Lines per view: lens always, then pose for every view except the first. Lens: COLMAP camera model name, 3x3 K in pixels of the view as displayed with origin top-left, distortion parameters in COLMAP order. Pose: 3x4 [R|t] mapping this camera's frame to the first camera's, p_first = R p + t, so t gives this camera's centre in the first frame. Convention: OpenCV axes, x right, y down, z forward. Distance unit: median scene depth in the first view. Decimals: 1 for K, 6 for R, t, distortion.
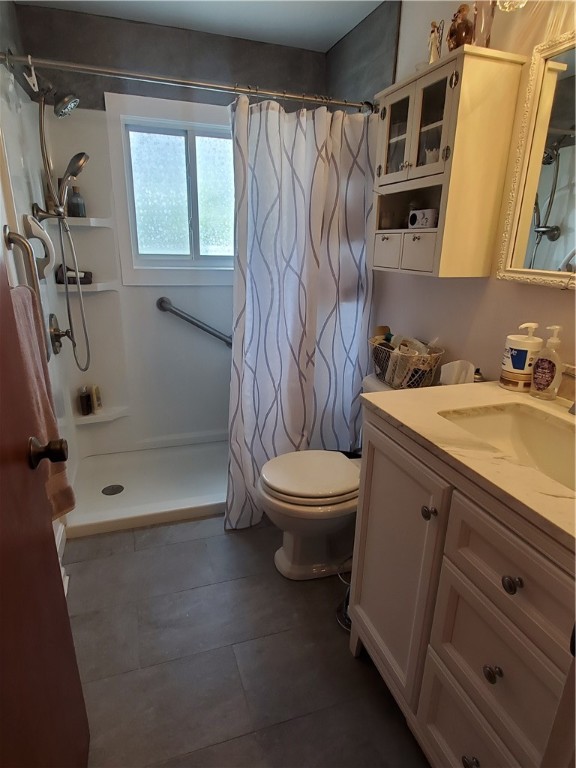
lens RADIAL K [[453.3, 0, 286.3], [0, 453.3, 387.5], [0, 0, 1]] dist [-0.002186, -0.003913]
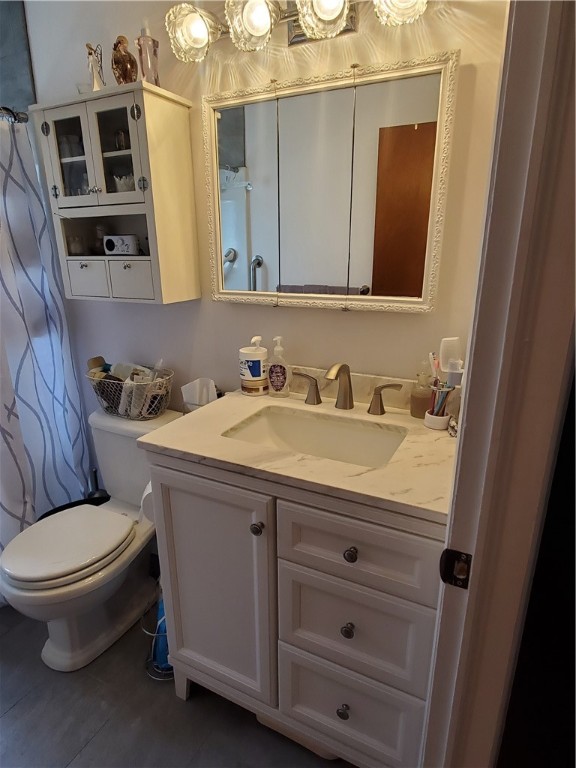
lens RADIAL K [[453.3, 0, 286.3], [0, 453.3, 387.5], [0, 0, 1]] dist [-0.002186, -0.003913]
pose [[0.714315, -0.230833, 0.660659, -0.179208], [0.235354, 0.968286, 0.083850, -0.081284], [-0.659062, 0.095594, 0.745988, 0.074285]]
